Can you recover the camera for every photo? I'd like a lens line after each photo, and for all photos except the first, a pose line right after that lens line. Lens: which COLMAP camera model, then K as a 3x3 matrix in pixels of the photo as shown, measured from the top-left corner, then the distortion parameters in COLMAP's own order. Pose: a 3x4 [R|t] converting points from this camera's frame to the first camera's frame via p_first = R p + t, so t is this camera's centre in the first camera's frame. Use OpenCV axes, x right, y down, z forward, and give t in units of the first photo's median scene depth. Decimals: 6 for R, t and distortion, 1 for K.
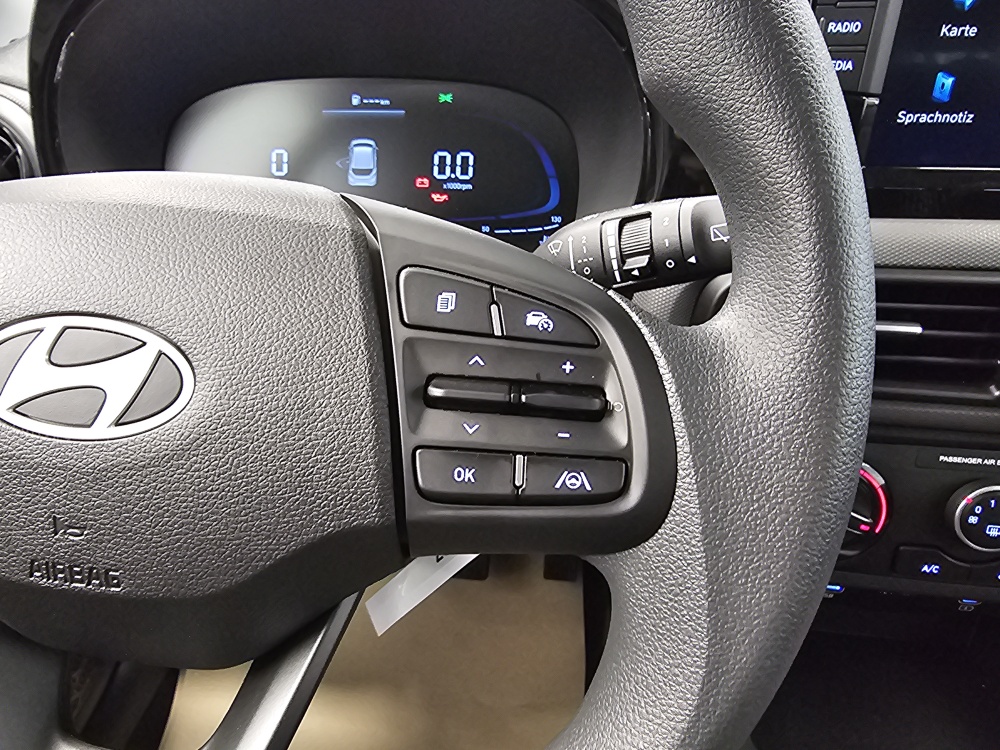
lens RADIAL K [[714.9, 0, 436.5], [0, 714.9, 385.2], [0, 0, 1]] dist [0.005424, -0.003954]
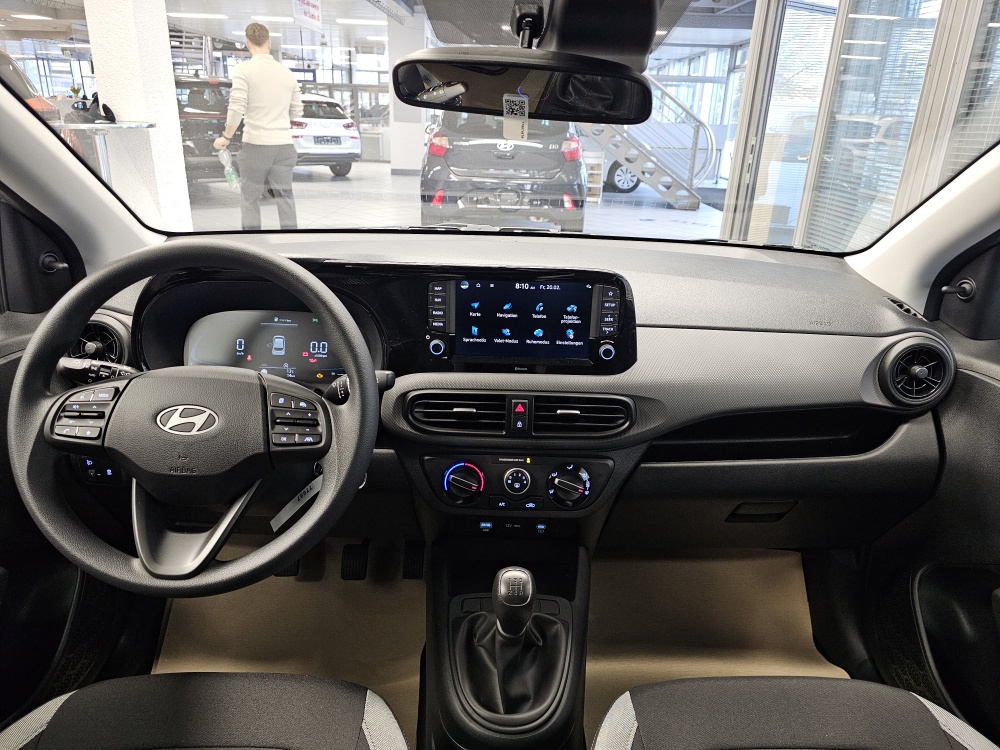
lens RADIAL K [[689.7, 0, 518.9], [0, 689.7, 365.9], [0, 0, 1]] dist [0.039709, -0.041055]
pose [[0.984339, -0.002061, 0.176276, 0.273457], [0.034508, 0.982839, -0.181208, 0.193130], [-0.172878, 0.184453, 0.967518, -1.329704]]
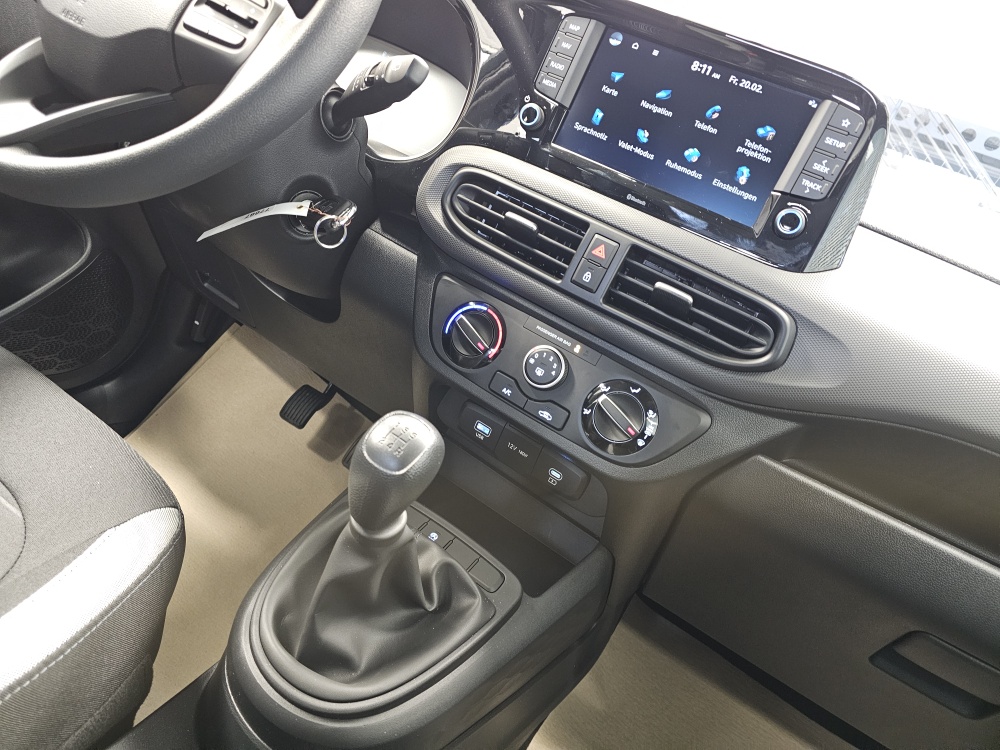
lens RADIAL K [[689.7, 0, 494.4], [0, 689.7, 373.3], [0, 0, 1]] dist [0.039709, -0.041055]
pose [[0.863392, 0.462403, -0.201836, 0.837117], [-0.497826, 0.845792, -0.191848, 0.464005], [0.082000, 0.266119, 0.960446, -0.431009]]
